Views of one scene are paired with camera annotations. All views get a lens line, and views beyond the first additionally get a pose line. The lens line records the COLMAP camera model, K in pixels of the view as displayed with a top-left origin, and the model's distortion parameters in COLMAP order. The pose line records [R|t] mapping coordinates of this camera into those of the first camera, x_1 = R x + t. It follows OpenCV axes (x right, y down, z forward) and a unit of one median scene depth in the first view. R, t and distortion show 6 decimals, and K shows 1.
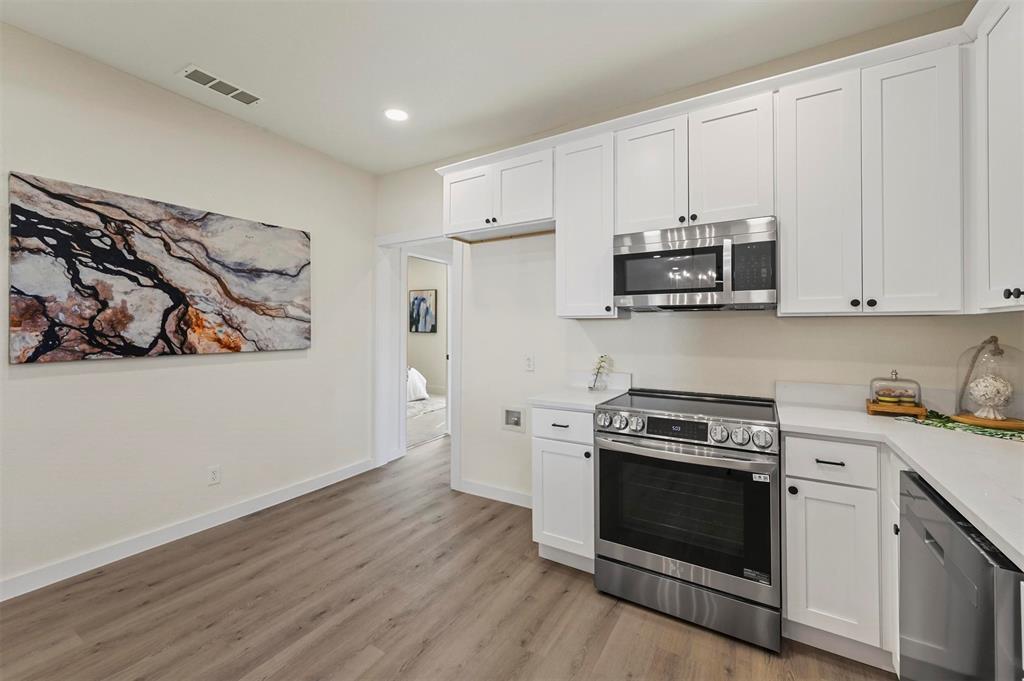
lens RADIAL K [[407.5, 0, 505.4], [0, 407.5, 326.1], [0, 0, 1]] dist [0.002121, 0.000053]
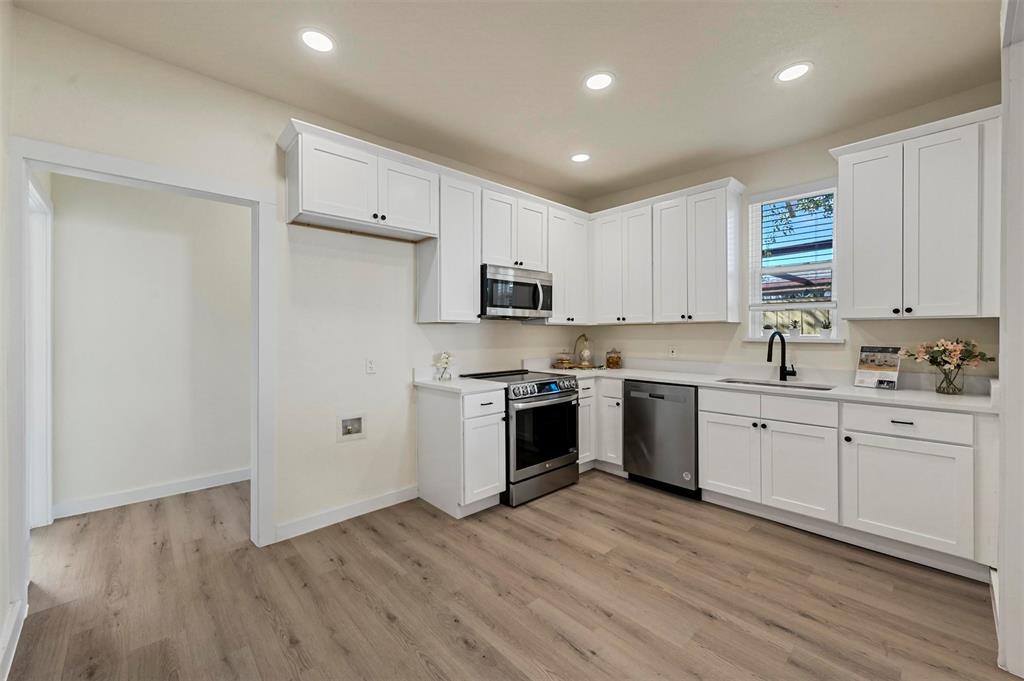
lens RADIAL K [[407.5, 0, 506.1], [0, 407.5, 336.9], [0, 0, 1]] dist [0.002121, 0.000053]
pose [[0.276213, -0.014219, 0.960991, -1.140326], [-0.005949, 0.999846, 0.016504, 0.004324], [-0.961078, -0.010276, 0.276085, 0.591457]]
